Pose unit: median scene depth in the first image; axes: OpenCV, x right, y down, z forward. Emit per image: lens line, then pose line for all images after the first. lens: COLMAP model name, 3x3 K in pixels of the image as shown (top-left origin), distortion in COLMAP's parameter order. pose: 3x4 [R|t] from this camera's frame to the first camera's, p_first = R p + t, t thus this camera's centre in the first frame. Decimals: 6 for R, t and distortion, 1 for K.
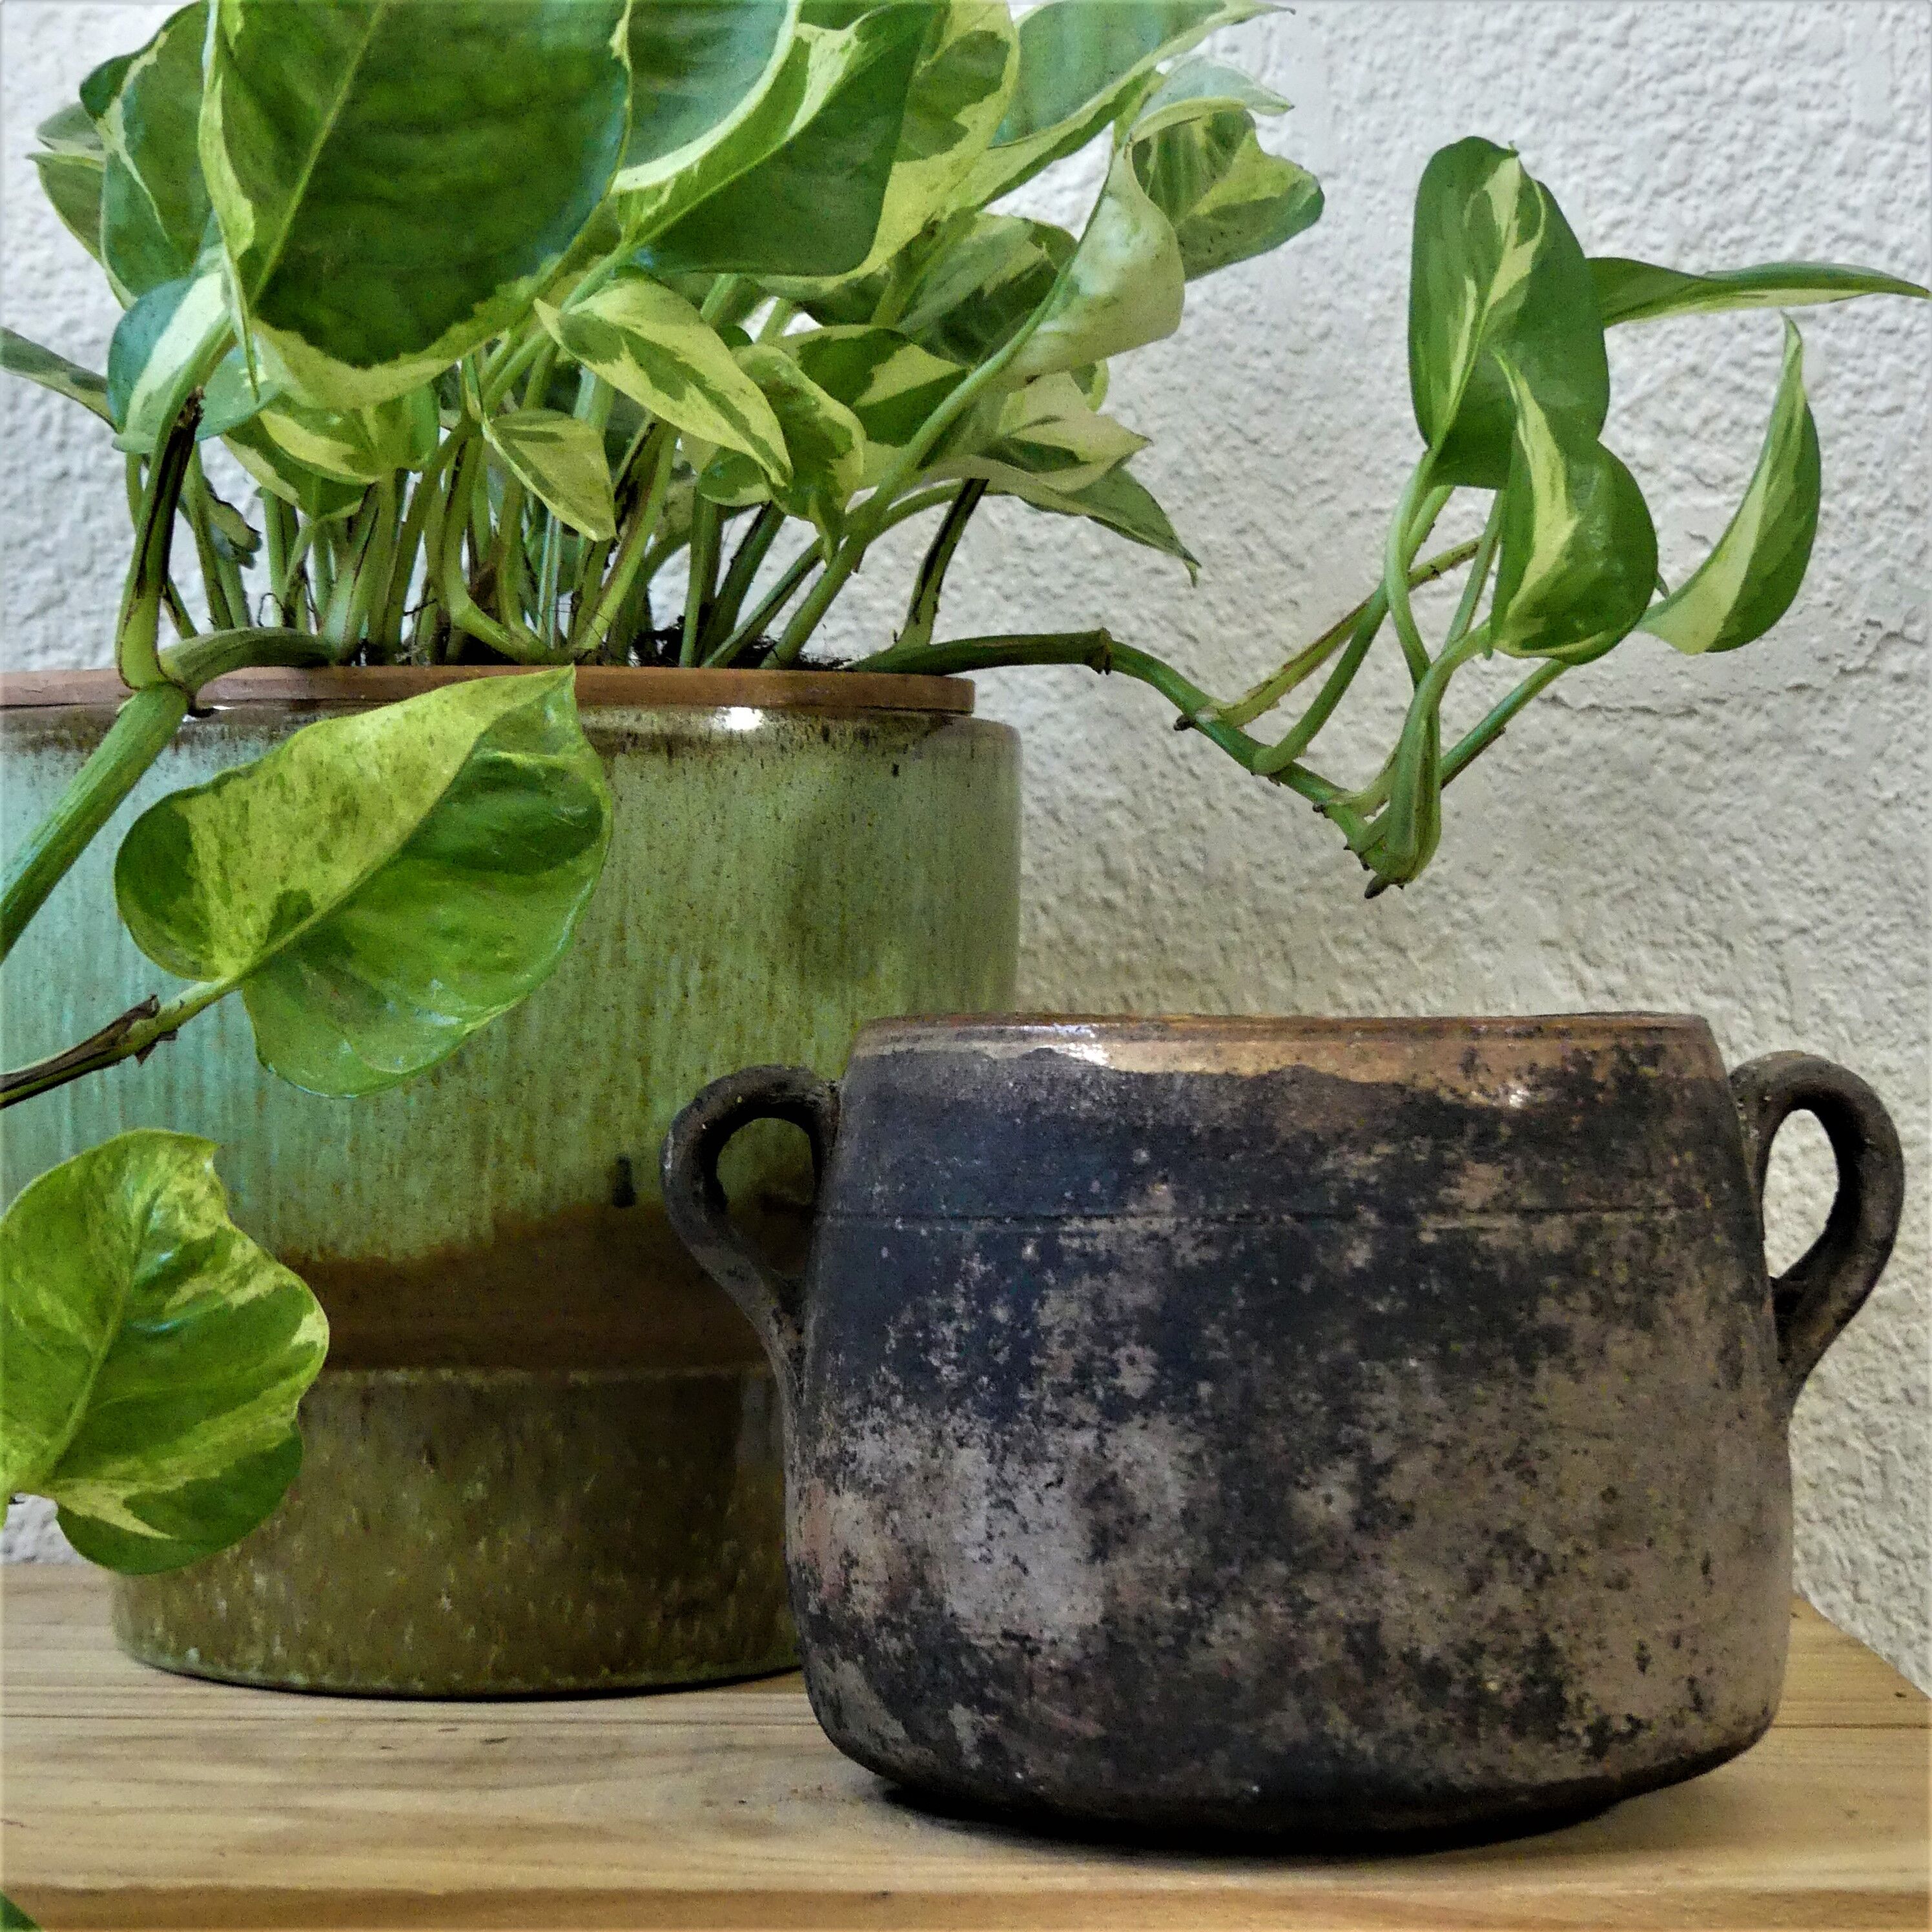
lens RADIAL K [[4678.1, 0, 942.6], [0, 4678.1, 932.3], [0, 0, 1]] dist [0.008054, 0.000000]
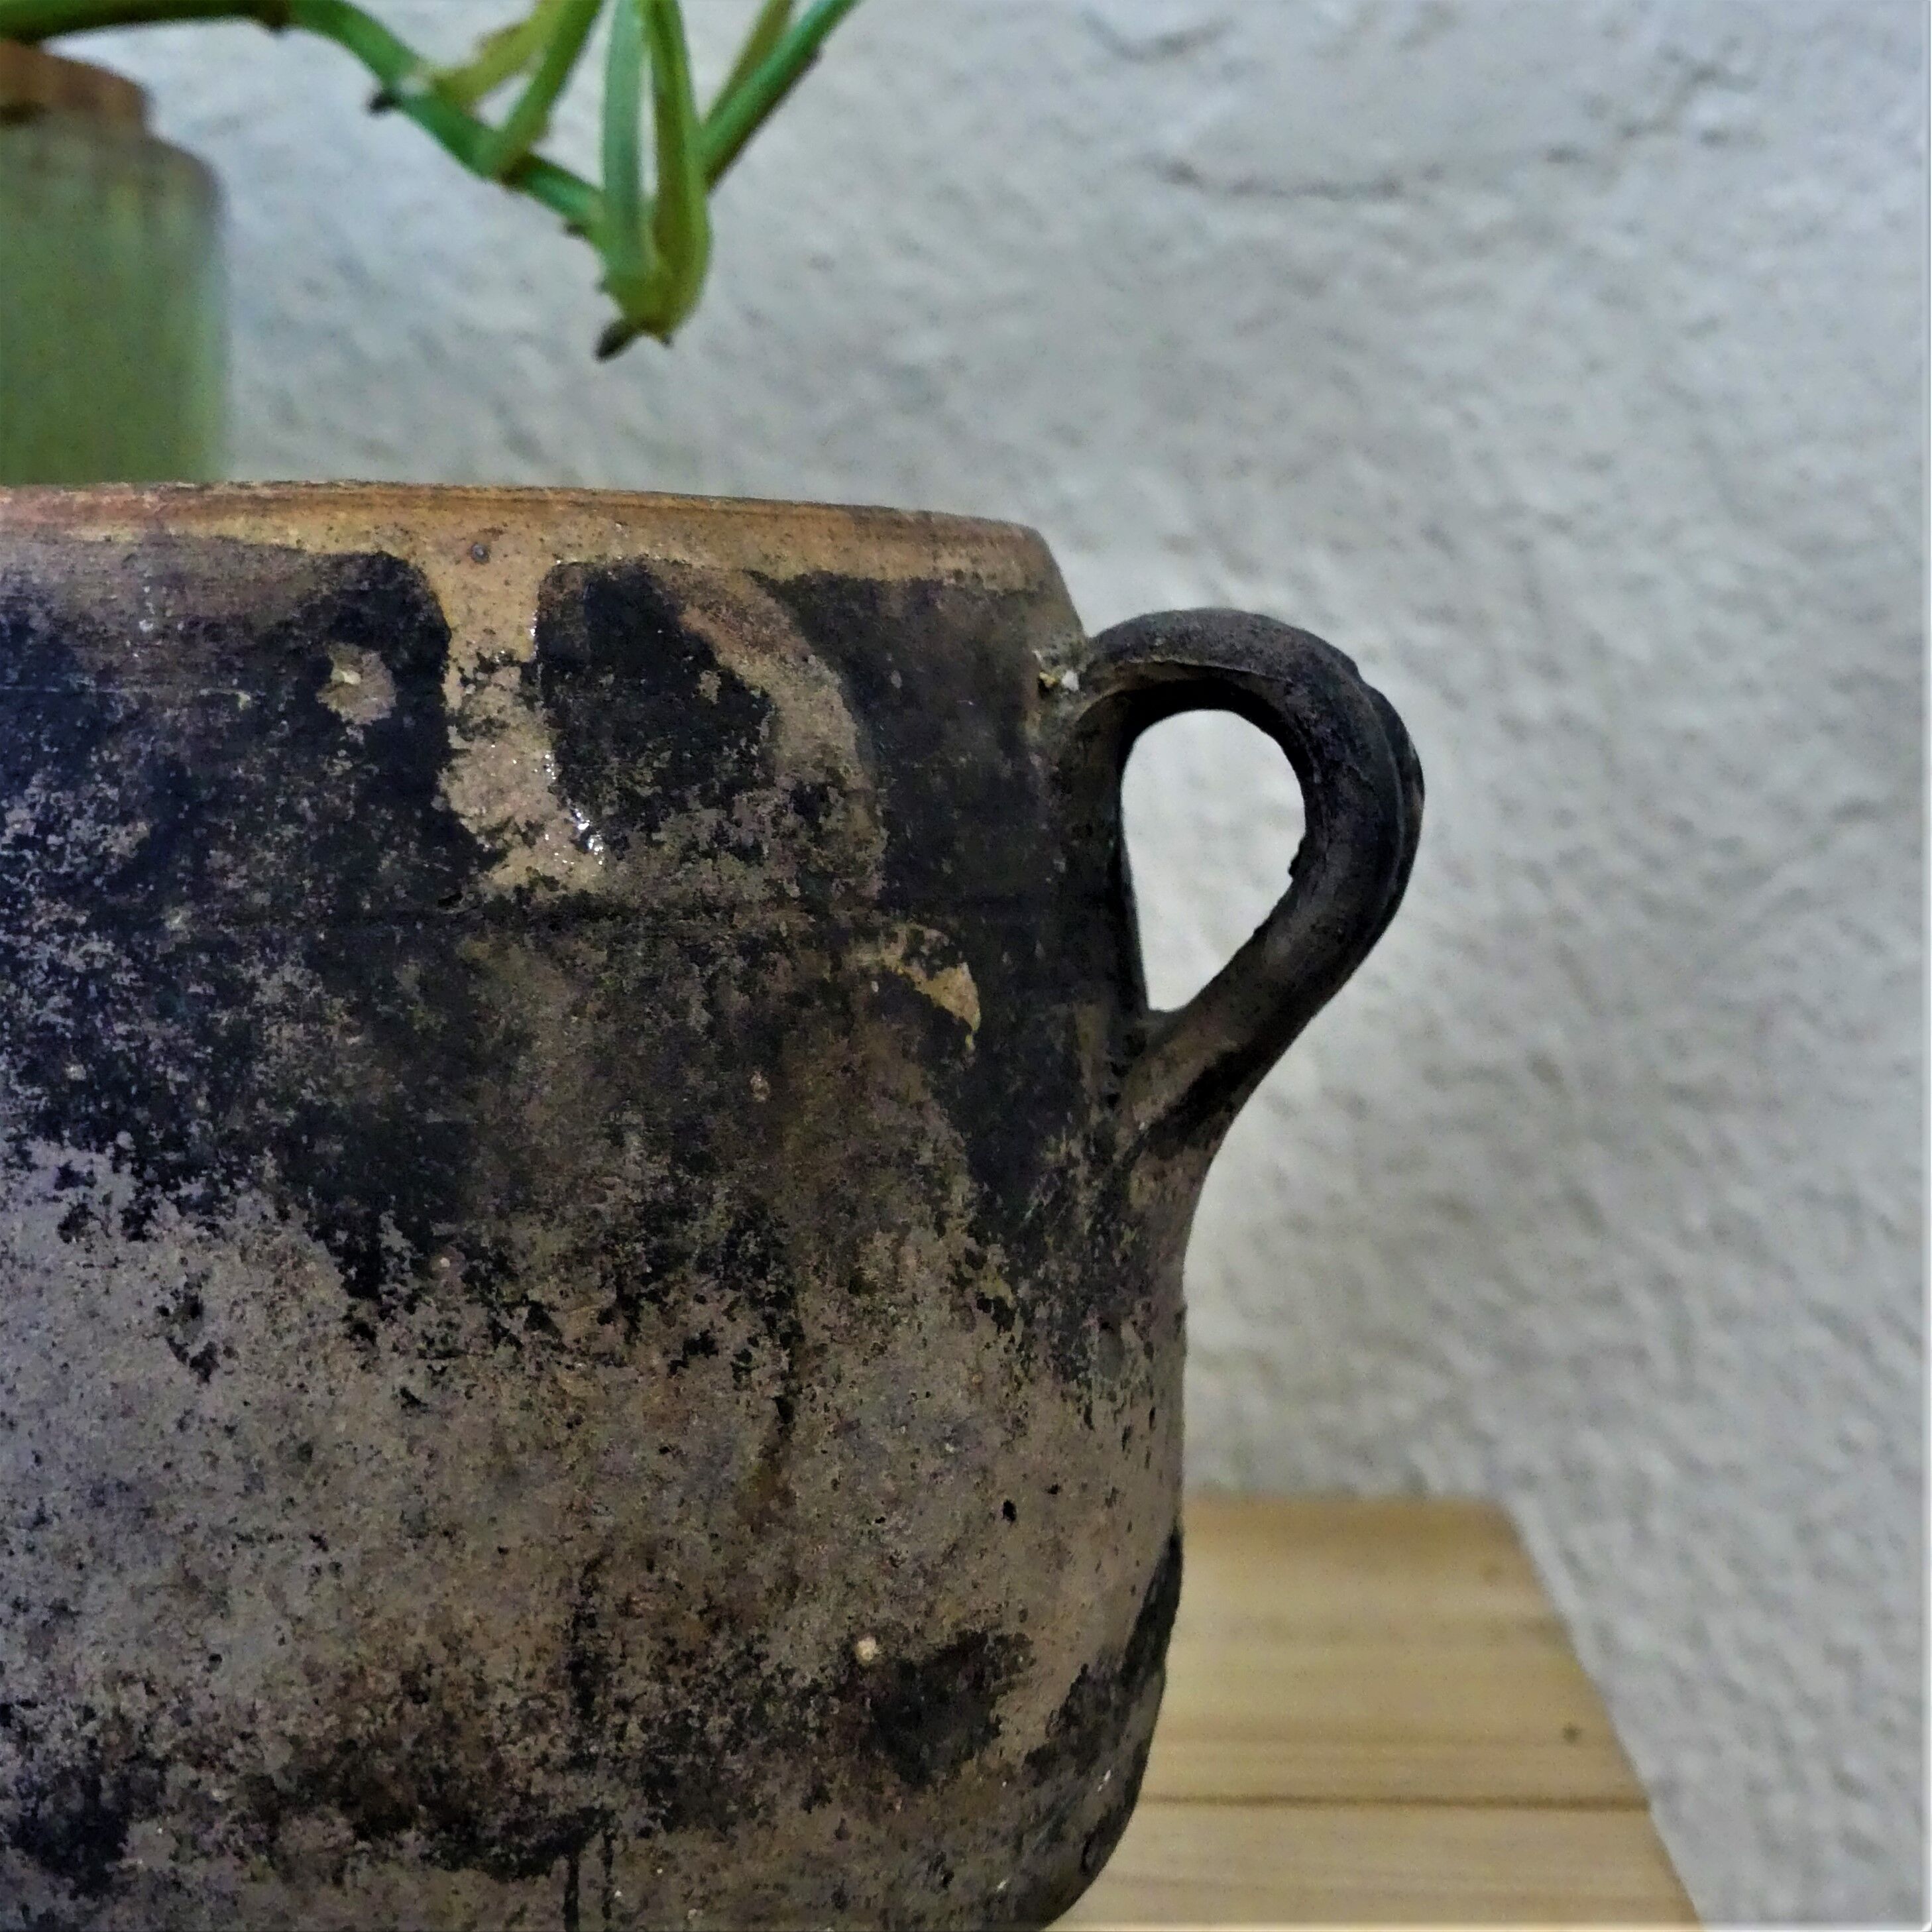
lens RADIAL K [[4218.1, 0, 971.0], [0, 4218.1, 955.8], [0, 0, 1]] dist [-0.060798, 0.000000]
pose [[0.998455, 0.000129, -0.055562, 0.158273], [0.002210, 0.999114, 0.042035, 0.041751], [0.055518, -0.042093, 0.997570, 0.477760]]
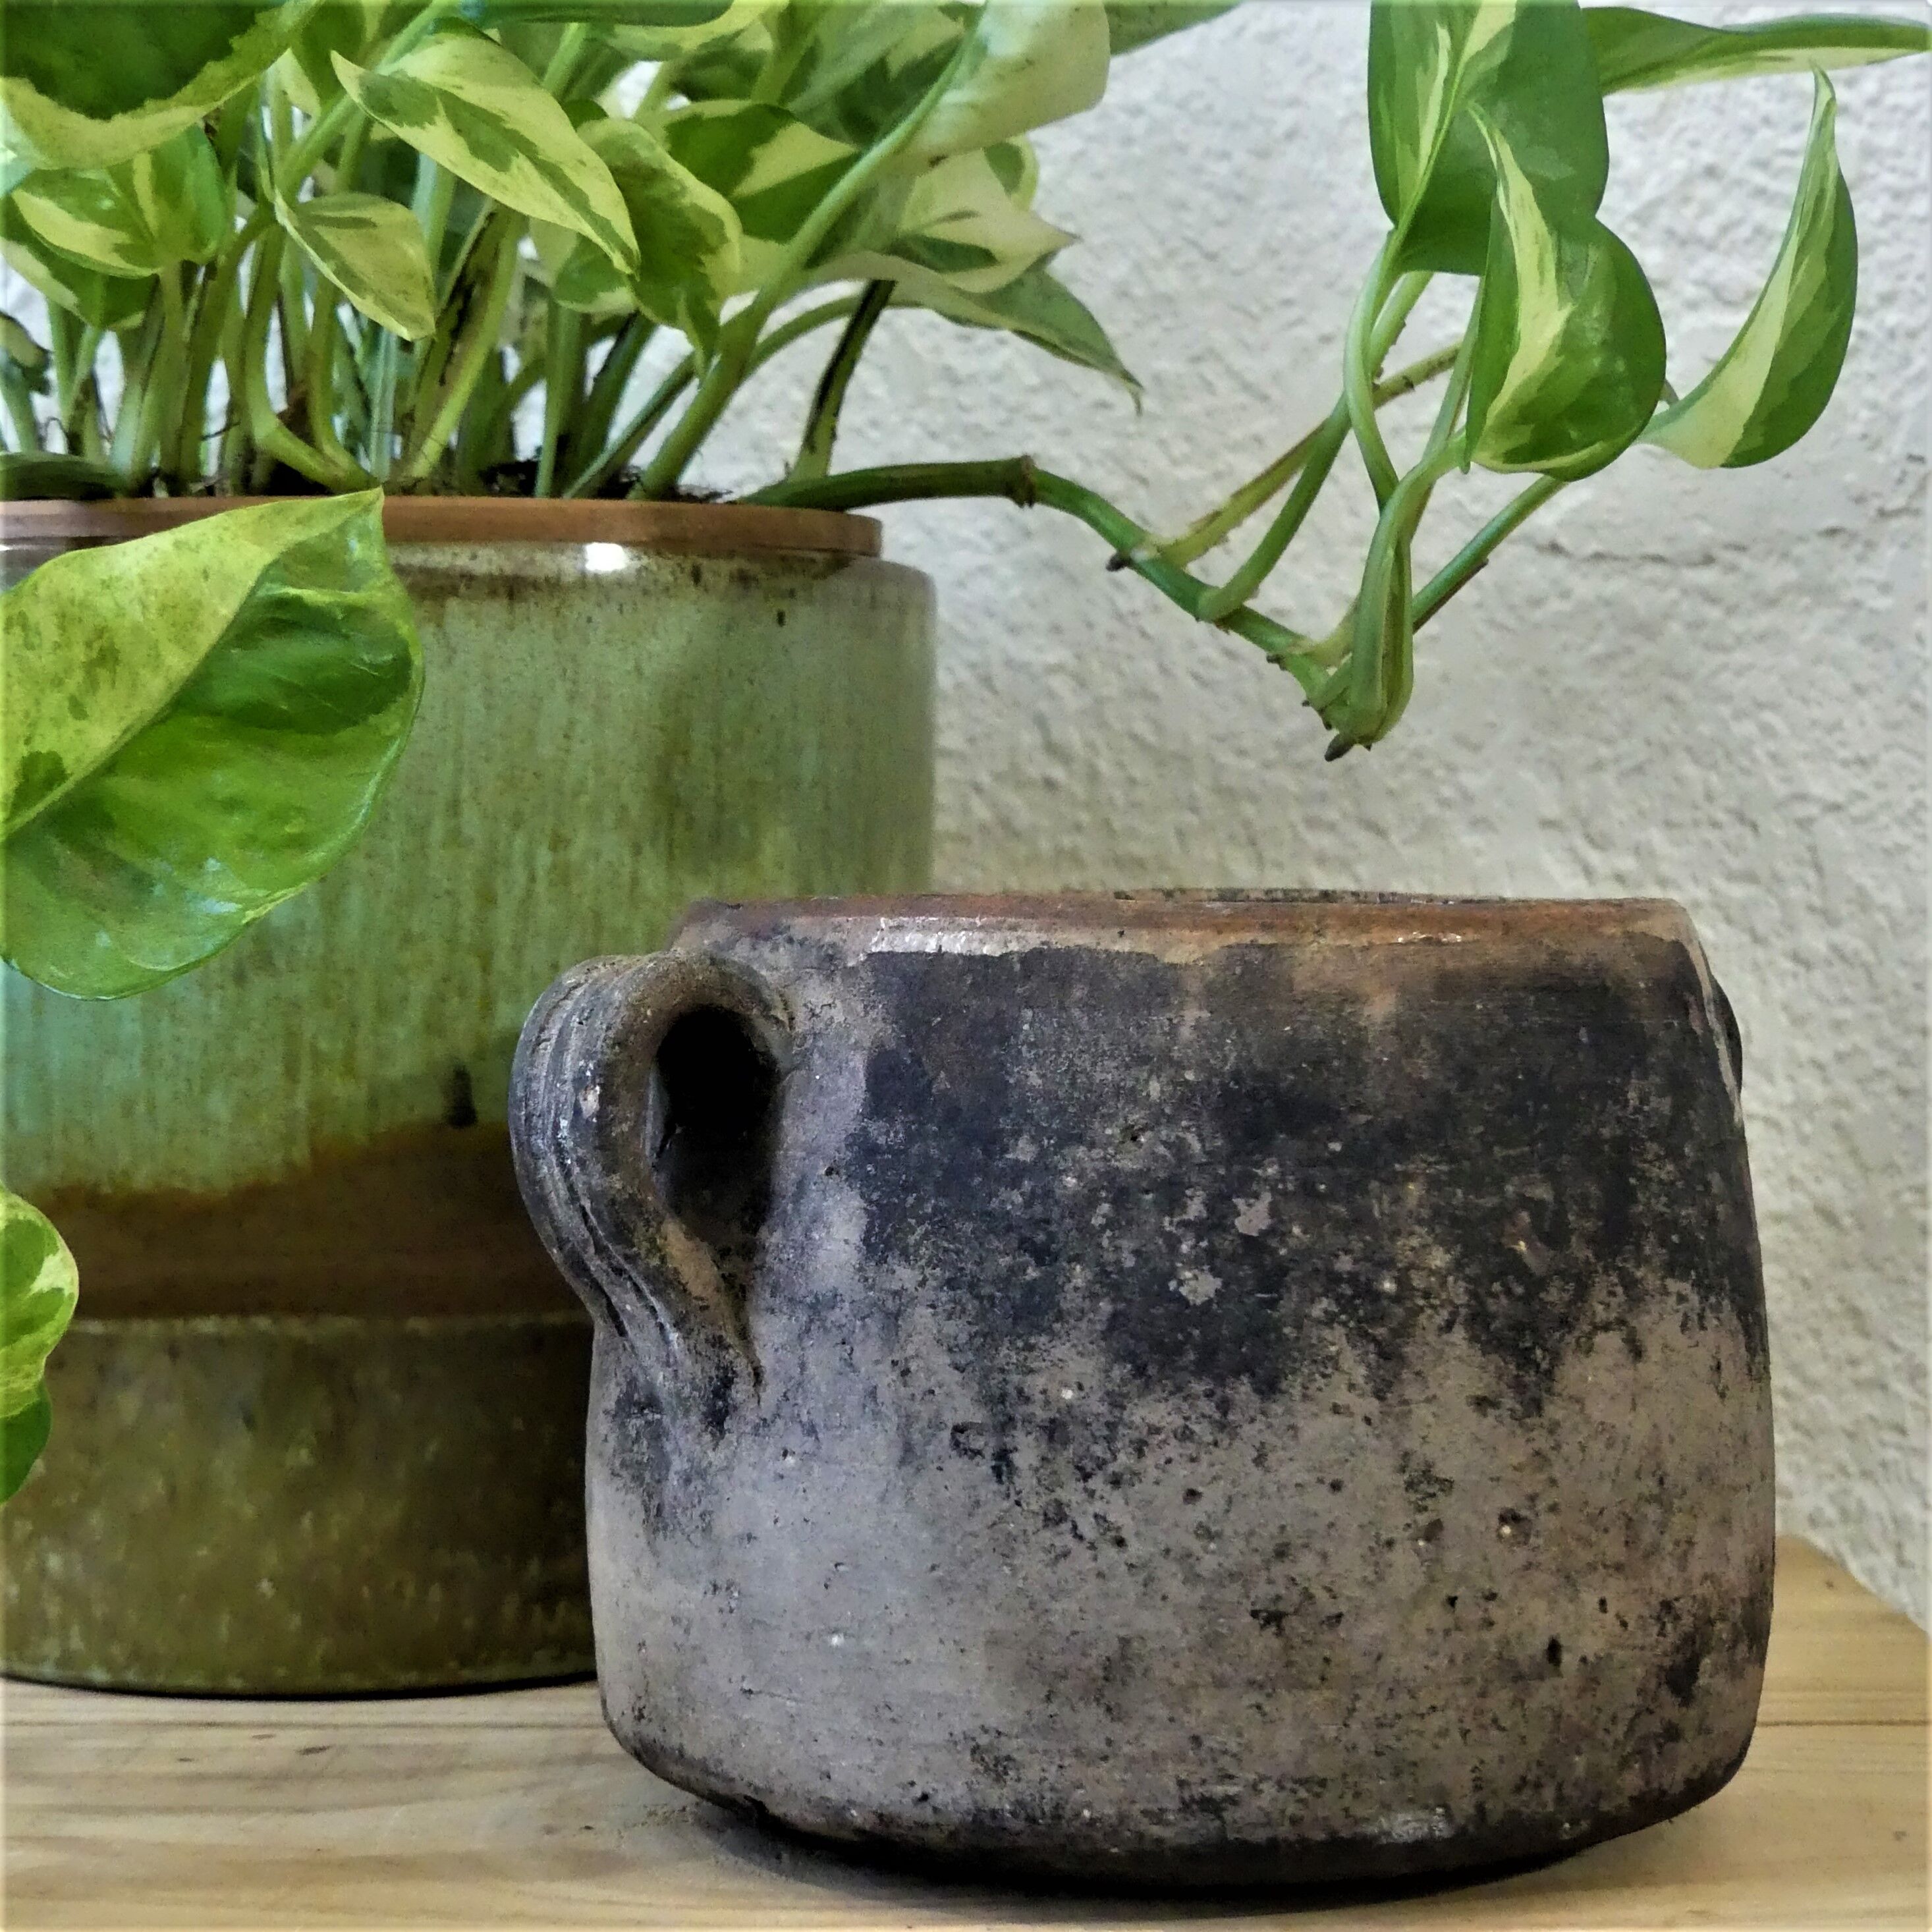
lens RADIAL K [[4678.1, 0, 958.1], [0, 4678.1, 947.8], [0, 0, 1]] dist [0.008054, 0.000000]
pose [[0.999971, -0.006869, -0.003382, 0.024939], [0.006932, 0.999799, 0.018791, 0.009978], [0.003252, -0.018814, 0.999818, 0.139015]]
